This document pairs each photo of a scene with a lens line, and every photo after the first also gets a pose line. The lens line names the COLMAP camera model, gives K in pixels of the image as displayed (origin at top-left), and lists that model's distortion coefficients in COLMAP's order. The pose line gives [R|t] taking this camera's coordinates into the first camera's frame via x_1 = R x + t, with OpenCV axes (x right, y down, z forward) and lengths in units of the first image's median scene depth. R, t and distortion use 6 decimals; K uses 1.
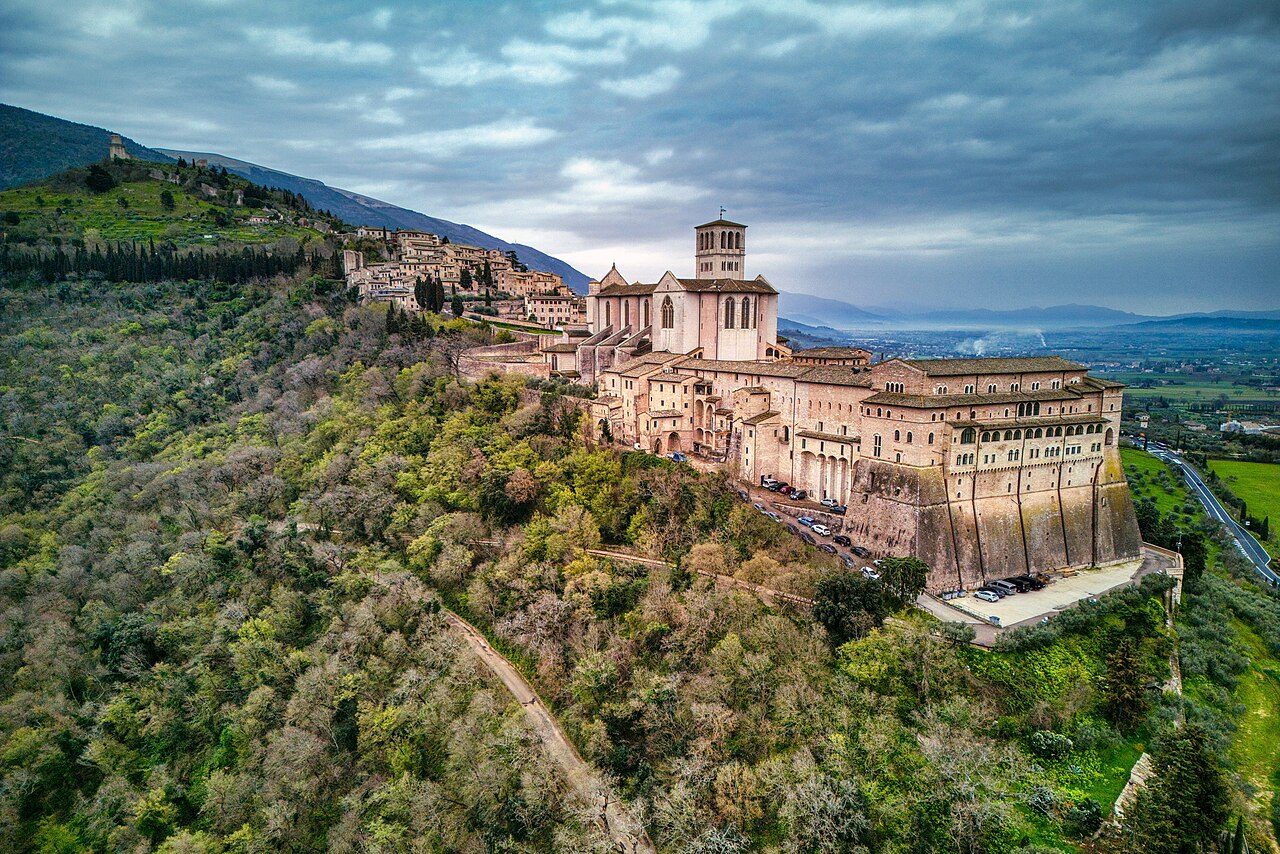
lens RADIAL K [[898.2, 0, 641.9], [0, 898.2, 475.0], [0, 0, 1]] dist [0.102255, -0.093997]
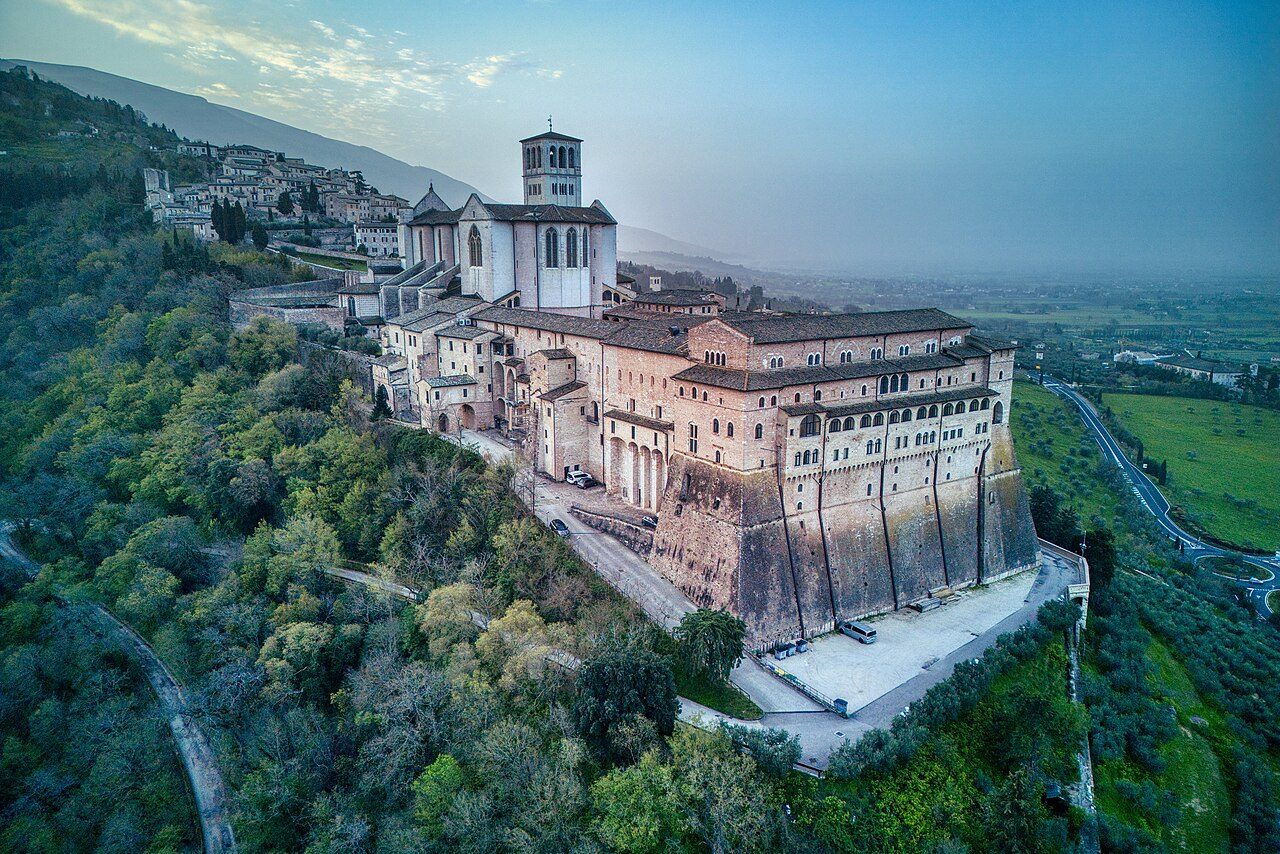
lens RADIAL K [[888.8, 0, 642.3], [0, 888.8, 437.6], [0, 0, 1]] dist [0.108101, -0.100501]
pose [[0.996054, -0.021730, 0.086042, 0.132774], [0.018241, 0.998987, 0.041127, -0.052898], [-0.086849, -0.039395, 0.995442, 0.245193]]
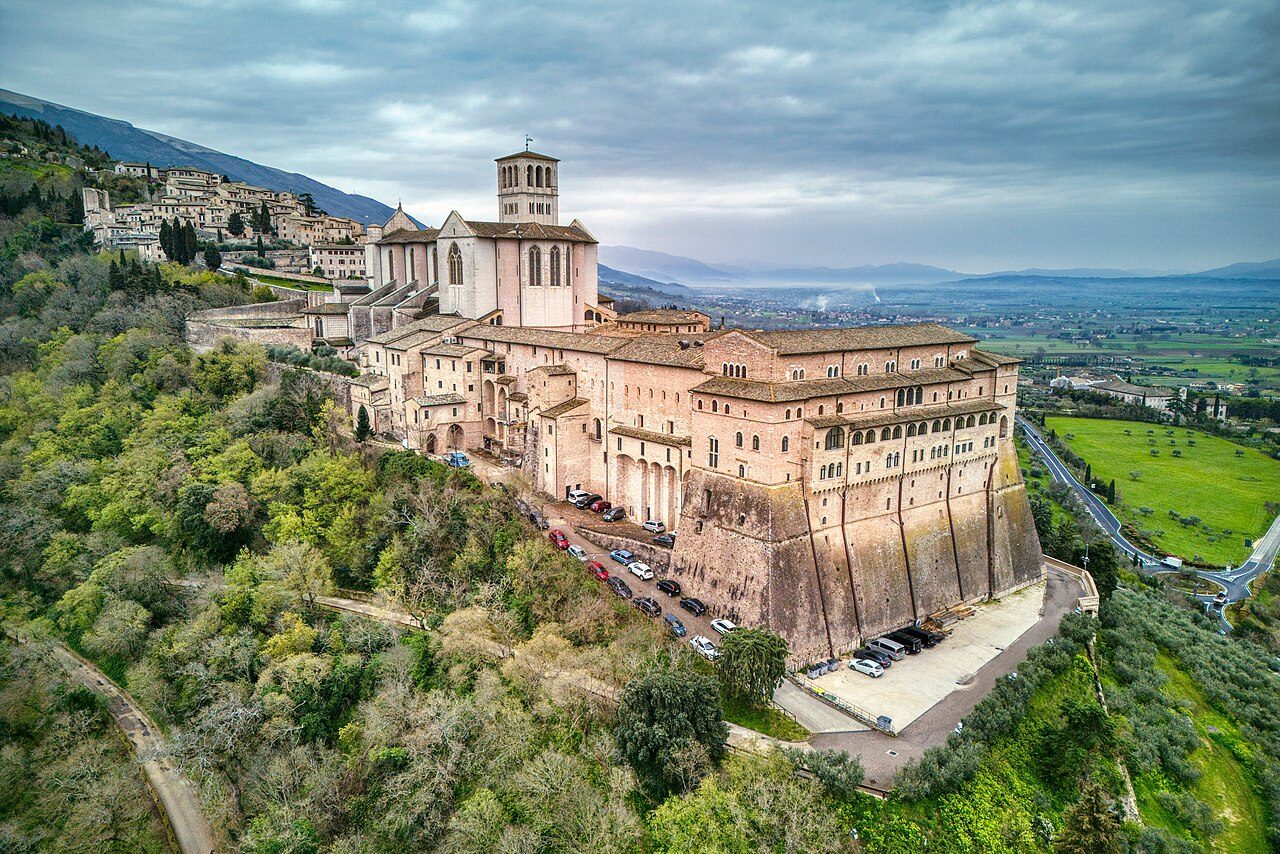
lens RADIAL K [[888.8, 0, 642.3], [0, 888.8, 437.6], [0, 0, 1]] dist [0.108101, -0.100501]
pose [[0.987631, -0.026885, 0.154476, 0.082190], [0.025632, 0.999620, 0.010101, -0.044233], [-0.154689, -0.006017, 0.987945, 0.268496]]
